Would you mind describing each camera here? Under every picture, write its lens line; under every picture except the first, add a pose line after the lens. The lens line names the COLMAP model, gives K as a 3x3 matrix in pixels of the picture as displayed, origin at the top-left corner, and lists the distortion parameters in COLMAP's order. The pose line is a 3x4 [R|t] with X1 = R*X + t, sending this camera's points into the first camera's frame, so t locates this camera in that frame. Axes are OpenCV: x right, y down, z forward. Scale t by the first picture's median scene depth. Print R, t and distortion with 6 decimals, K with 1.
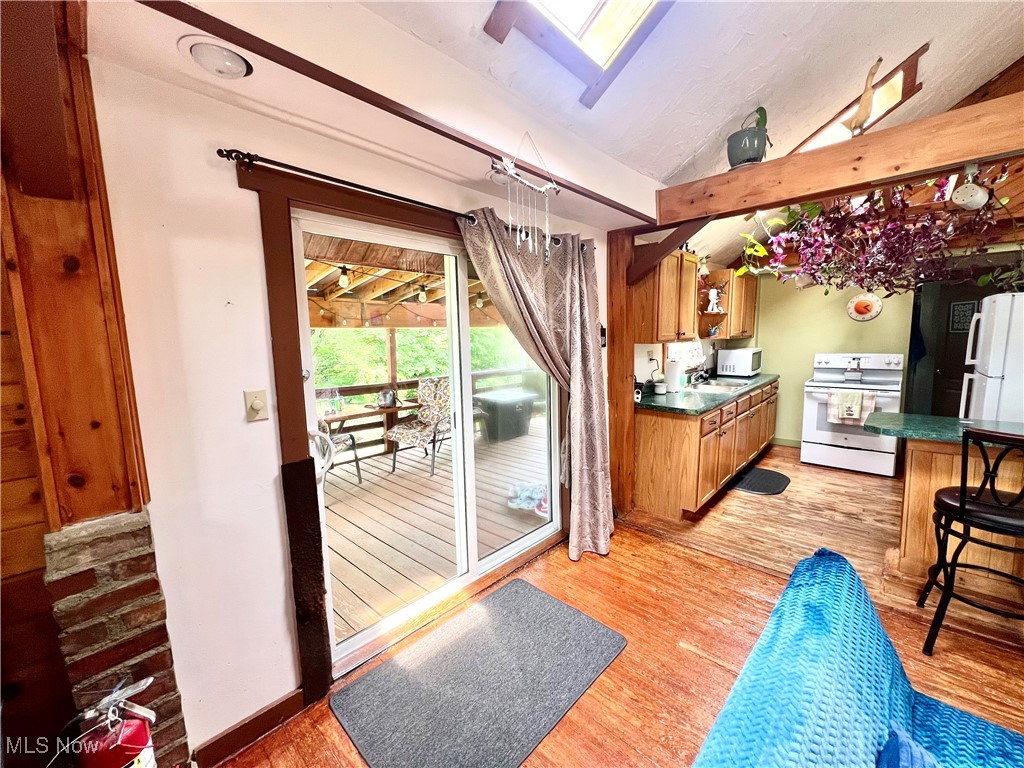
lens RADIAL K [[411.8, 0, 512.8], [0, 411.8, 385.0], [0, 0, 1]] dist [0.001805, 0.000032]
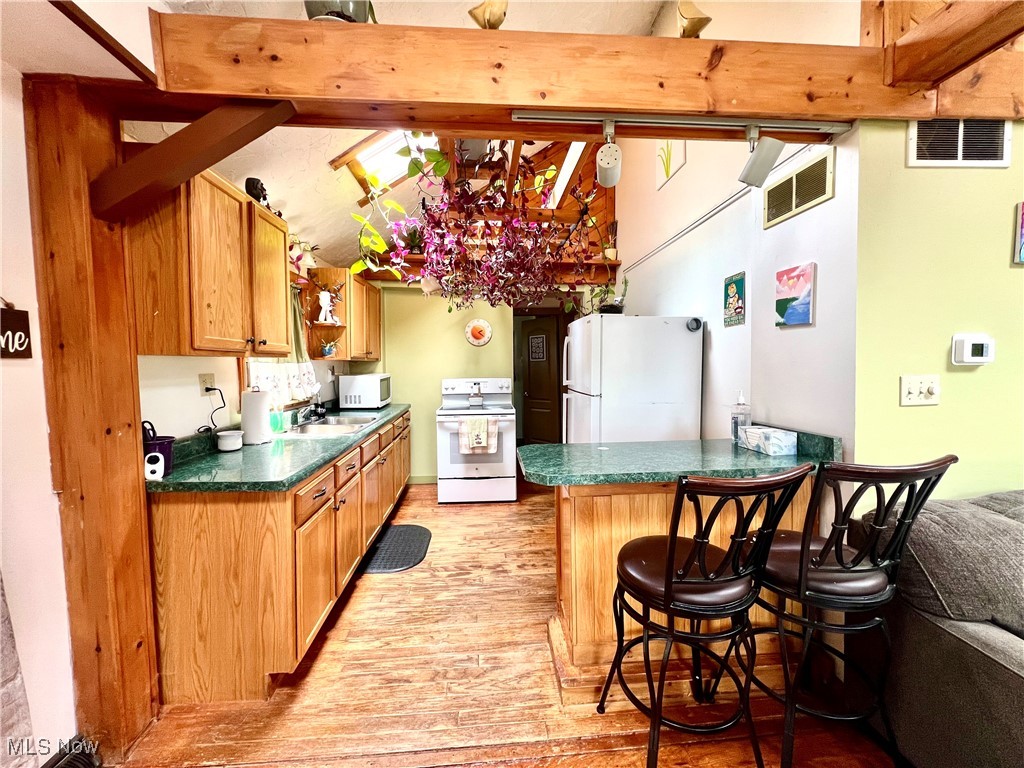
lens RADIAL K [[411.8, 0, 511.1], [0, 411.8, 383.5], [0, 0, 1]] dist [0.001805, 0.000032]
pose [[0.681545, -0.017624, 0.731564, 0.207710], [0.078609, 0.995688, -0.049248, -0.011072], [-0.727542, 0.091072, 0.679991, 0.331308]]
